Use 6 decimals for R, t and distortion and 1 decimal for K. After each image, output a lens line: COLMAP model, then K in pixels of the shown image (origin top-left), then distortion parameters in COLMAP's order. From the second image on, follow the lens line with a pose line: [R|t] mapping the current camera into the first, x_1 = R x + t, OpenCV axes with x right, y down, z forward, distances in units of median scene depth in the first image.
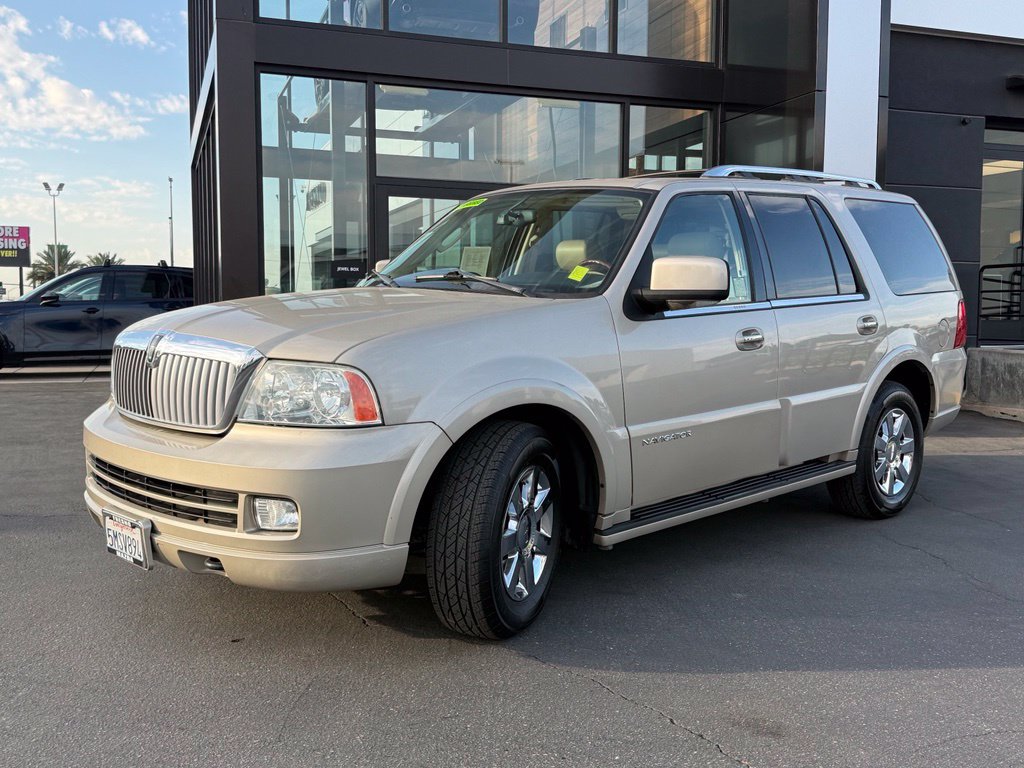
lens RADIAL K [[1051.8, 0, 522.5], [0, 1051.8, 399.8], [0, 0, 1]] dist [0.168741, -0.312202]
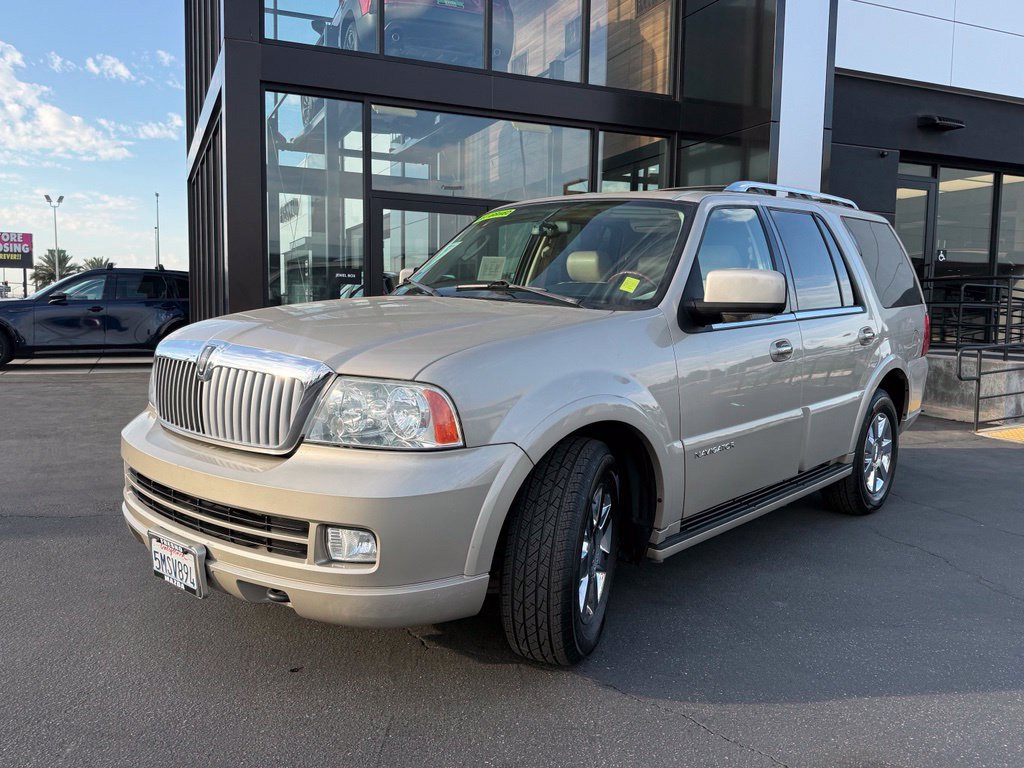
lens RADIAL K [[867.0, 0, 511.1], [0, 867.0, 409.1], [0, 0, 1]] dist [0.100893, -0.128262]
pose [[0.997552, 0.003792, 0.069819, -0.104563], [-0.005760, 0.999591, 0.028009, -0.022659], [-0.069685, -0.028343, 0.997166, 0.171972]]
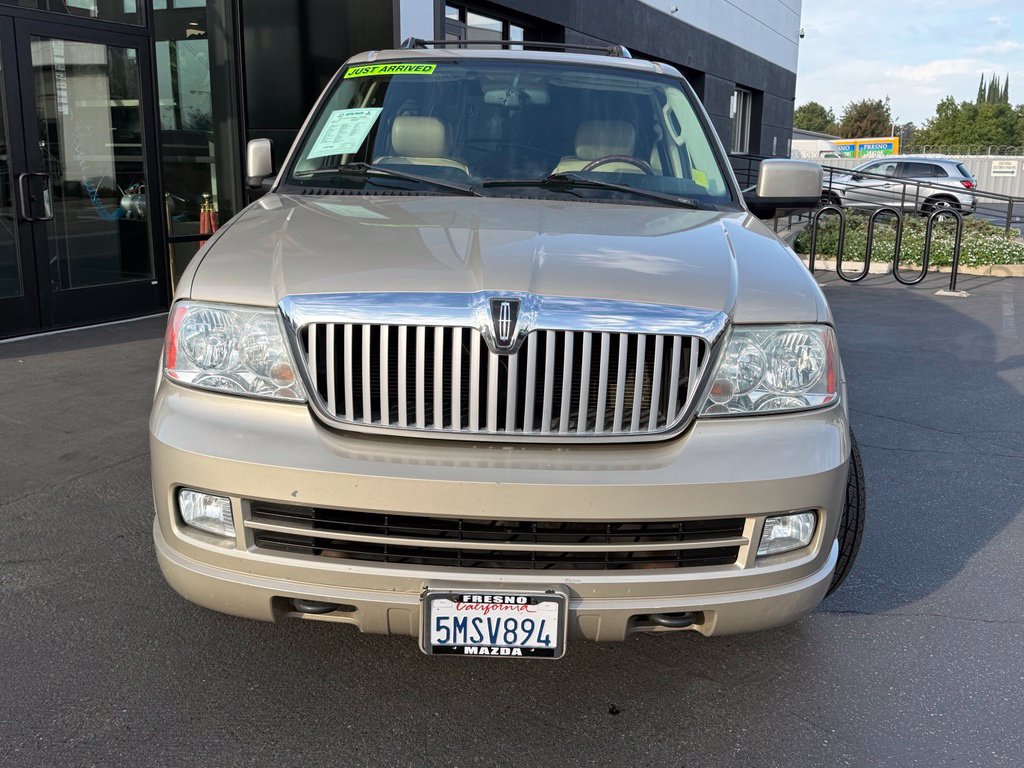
lens RADIAL K [[1051.8, 0, 522.5], [0, 1051.8, 399.8], [0, 0, 1]] dist [0.168741, -0.312202]
pose [[0.698802, -0.155189, 0.698278, -0.619584], [0.055318, 0.984983, 0.163547, -0.083551], [-0.713173, -0.075659, 0.696893, 0.441382]]
